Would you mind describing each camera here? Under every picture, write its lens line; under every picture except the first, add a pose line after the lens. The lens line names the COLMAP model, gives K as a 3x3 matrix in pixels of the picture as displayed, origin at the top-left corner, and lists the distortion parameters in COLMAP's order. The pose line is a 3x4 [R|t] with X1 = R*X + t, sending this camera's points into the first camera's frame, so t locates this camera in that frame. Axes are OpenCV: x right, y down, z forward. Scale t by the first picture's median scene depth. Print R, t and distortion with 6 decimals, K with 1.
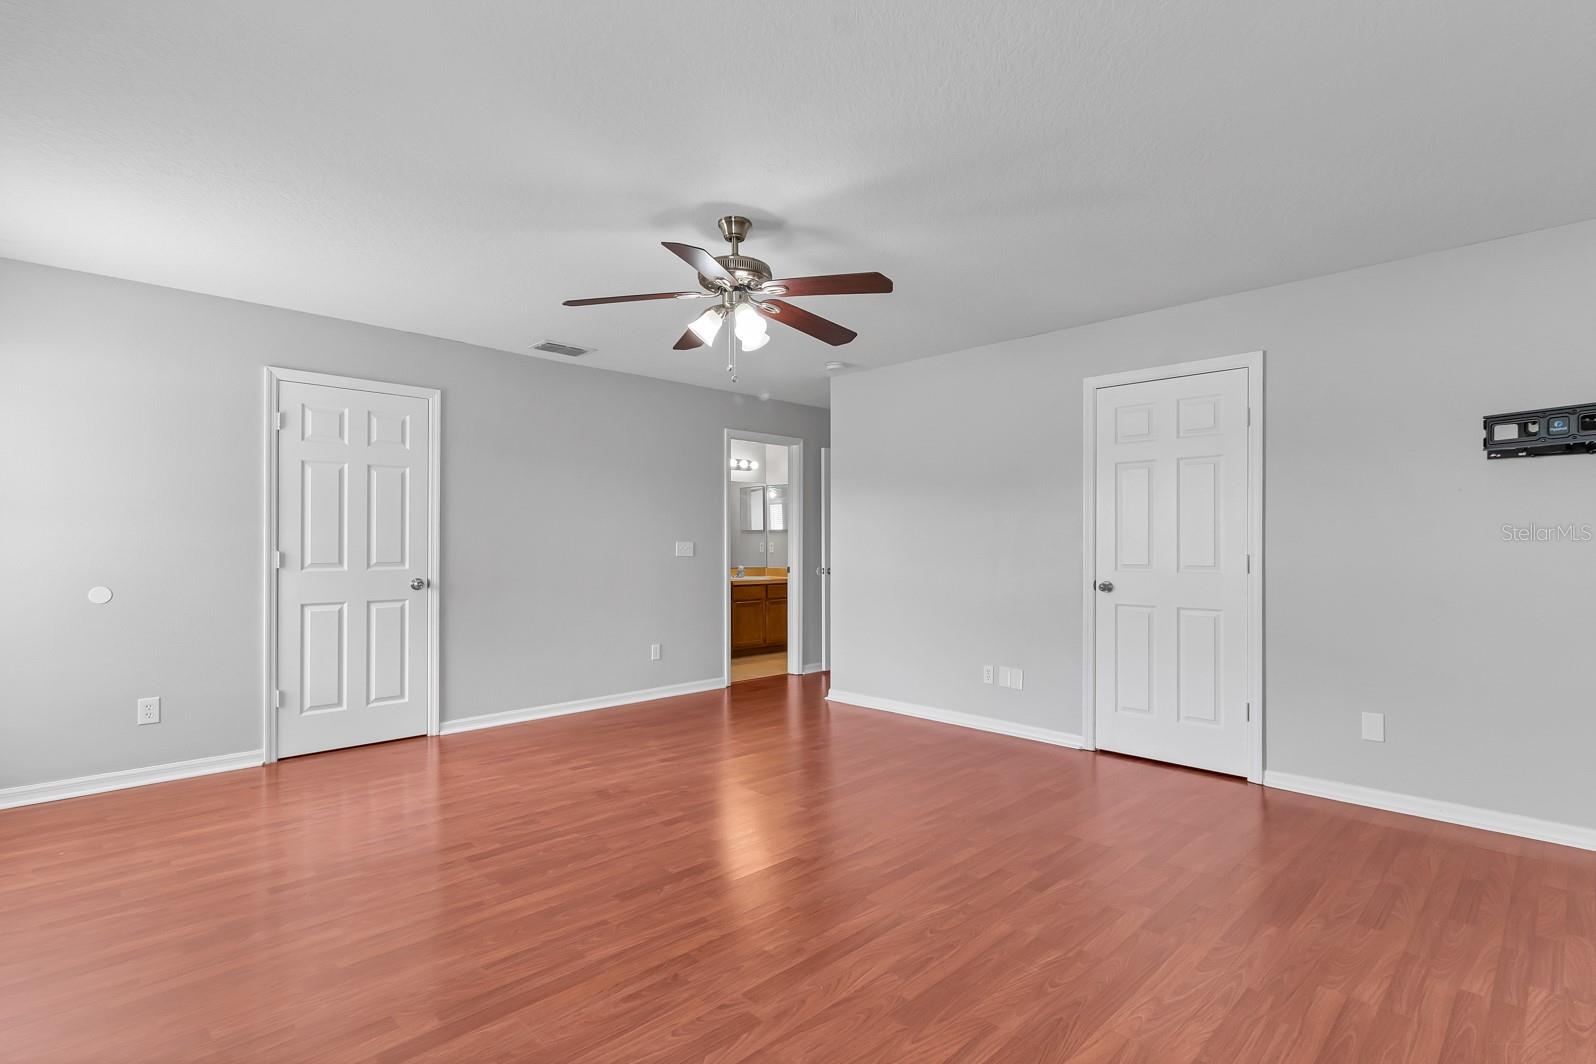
lens RADIAL K [[783.2, 0, 797.4], [0, 783.2, 535.7], [0, 0, 1]] dist [0.002376, 0.000123]
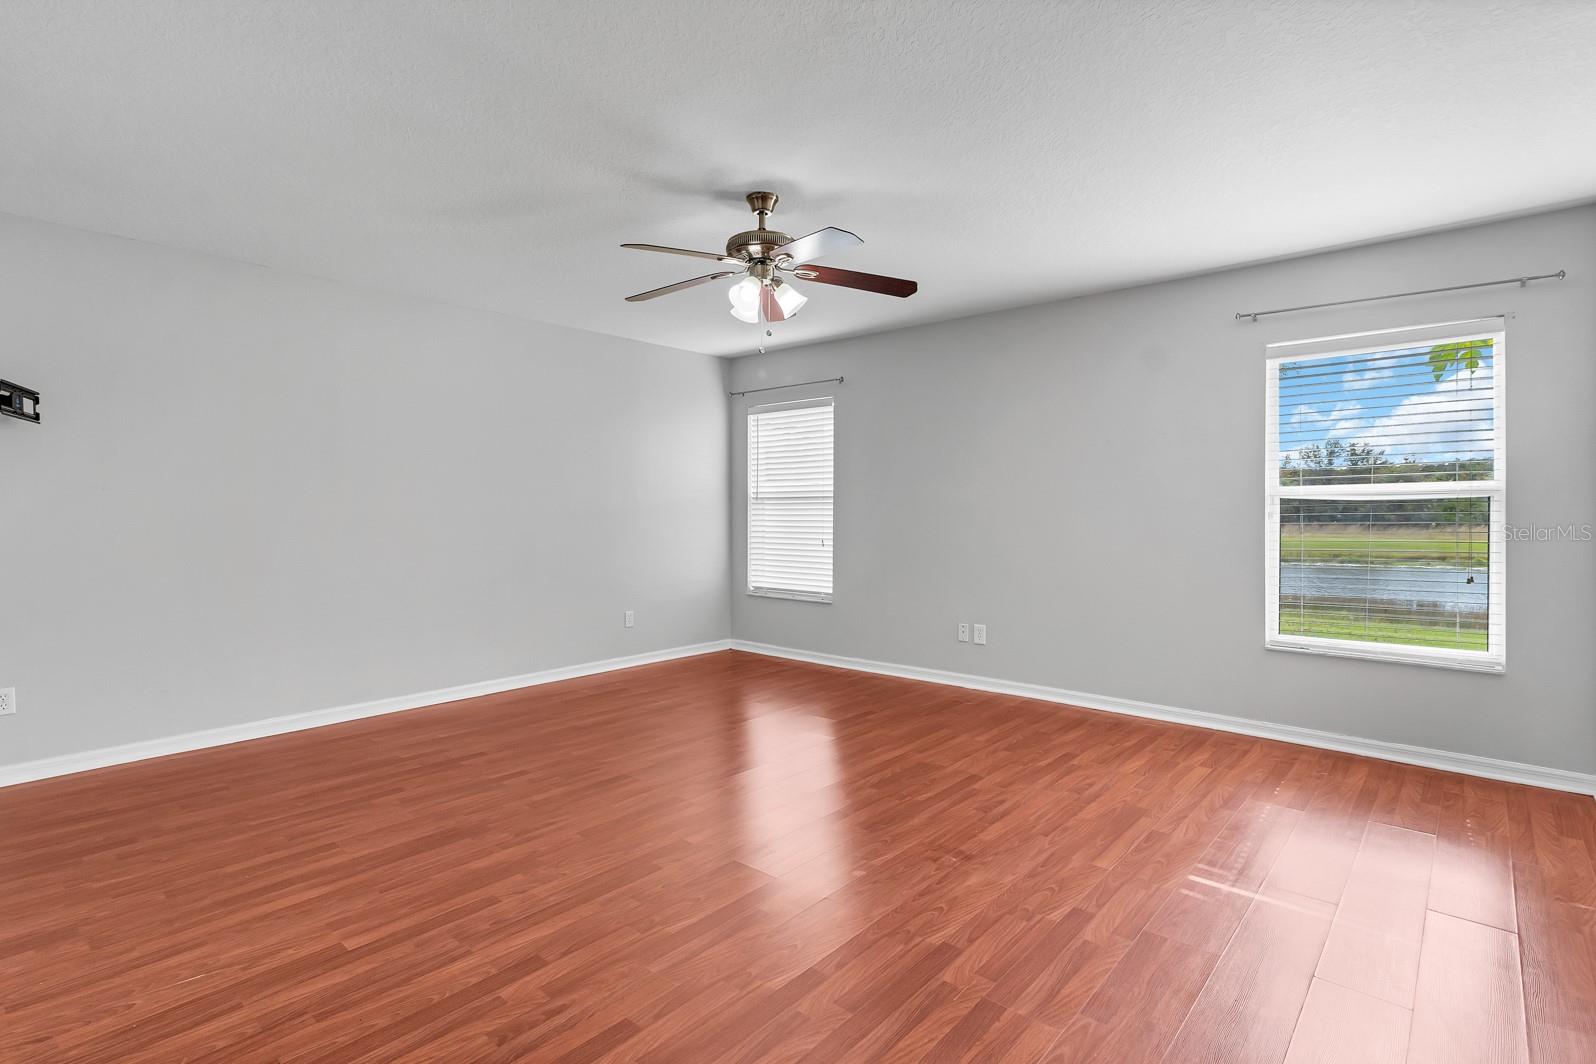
lens RADIAL K [[783.2, 0, 789.6], [0, 783.2, 517.3], [0, 0, 1]] dist [0.002376, 0.000123]
pose [[-0.997988, -0.006336, -0.063088, -0.048058], [-0.006418, 0.999979, 0.001097, 0.015779], [0.063080, 0.001500, -0.998007, 2.002544]]
